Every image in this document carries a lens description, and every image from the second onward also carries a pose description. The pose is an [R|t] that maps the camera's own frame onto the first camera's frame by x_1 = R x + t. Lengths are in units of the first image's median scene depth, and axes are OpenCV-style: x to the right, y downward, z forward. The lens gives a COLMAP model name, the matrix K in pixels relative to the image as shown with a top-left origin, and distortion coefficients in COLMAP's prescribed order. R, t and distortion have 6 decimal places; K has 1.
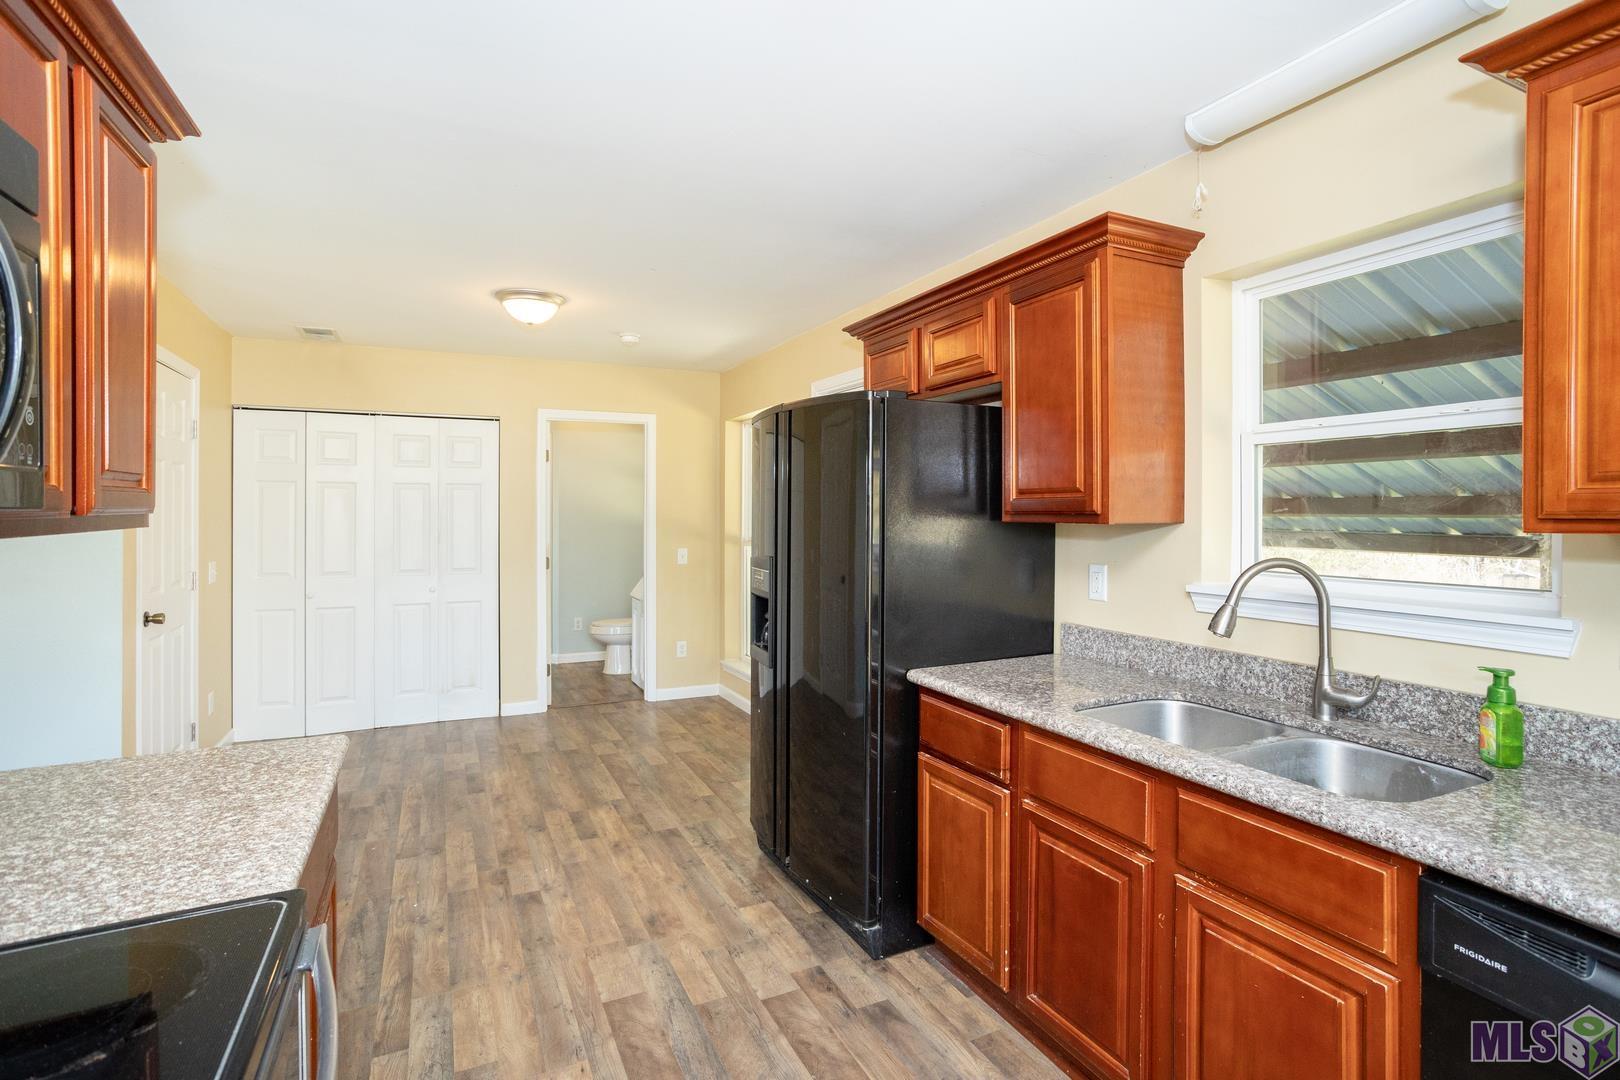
lens RADIAL K [[762.4, 0, 803.4], [0, 762.4, 515.9], [0, 0, 1]] dist [-0.043697, 0.025837]
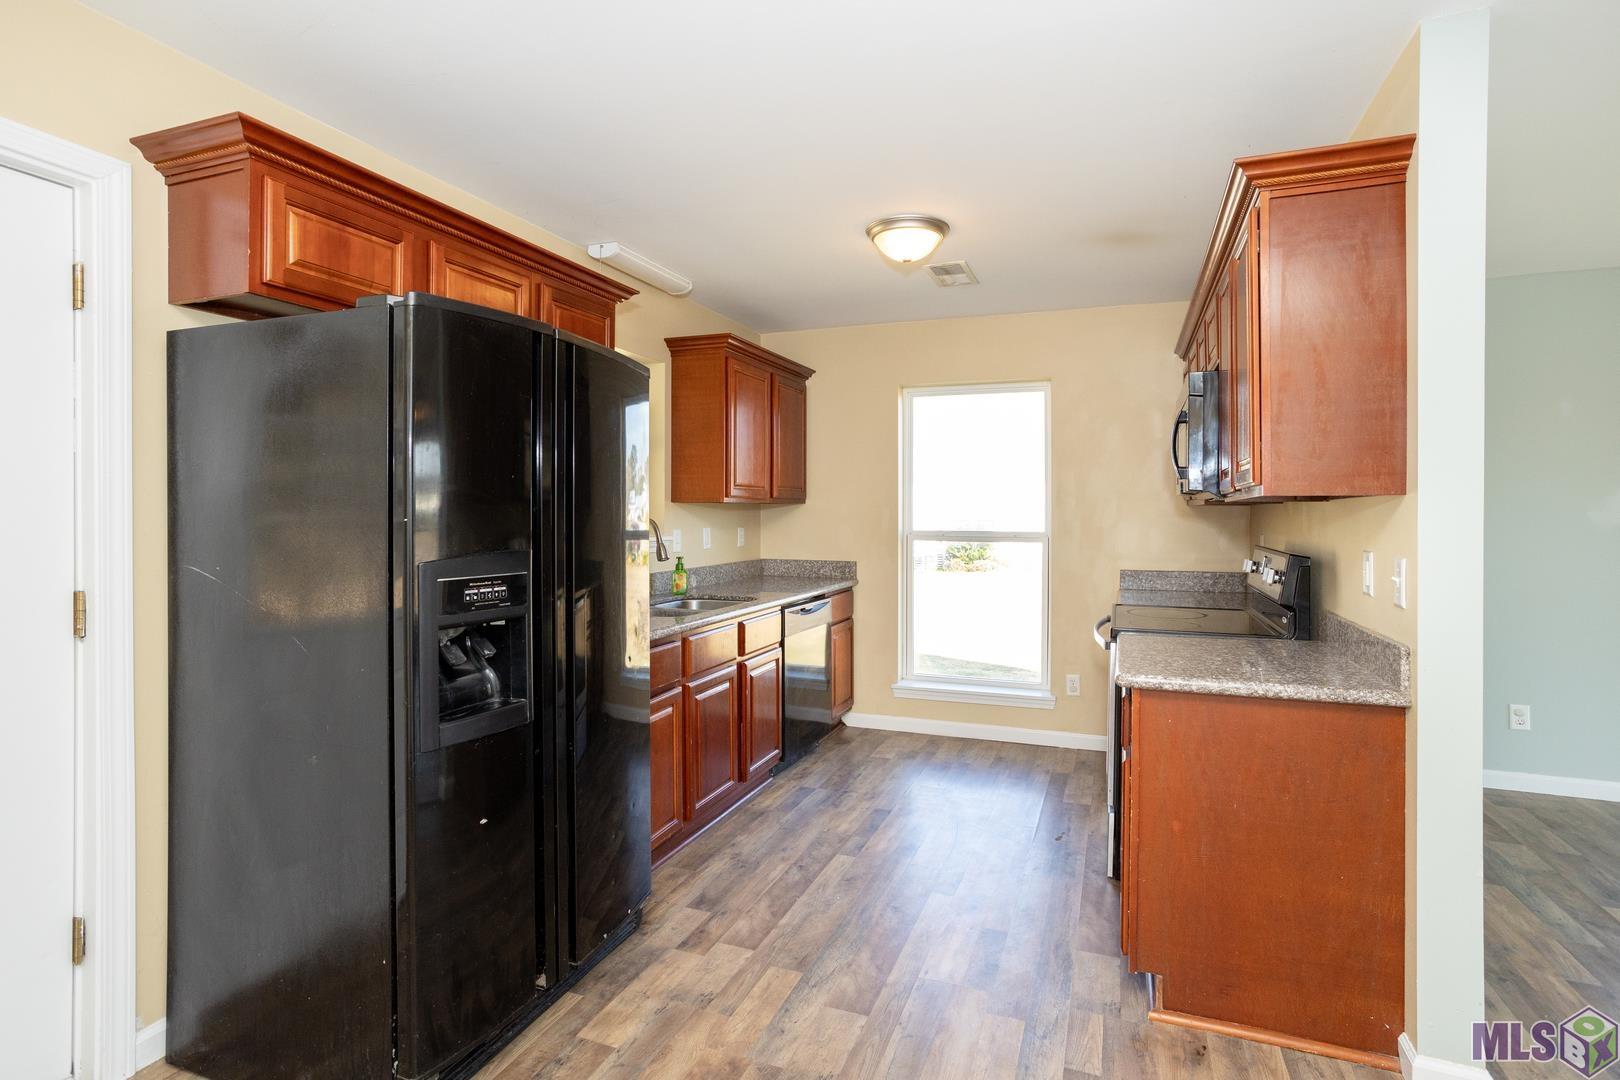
lens RADIAL K [[783.0, 0, 815.1], [0, 783.0, 509.1], [0, 0, 1]] dist [-0.046217, 0.028964]
pose [[-0.678004, -0.000014, 0.735059, -1.488099], [-0.000225, 1.000000, -0.000188, 0.044781], [-0.735058, -0.000293, -0.678004, 2.737367]]
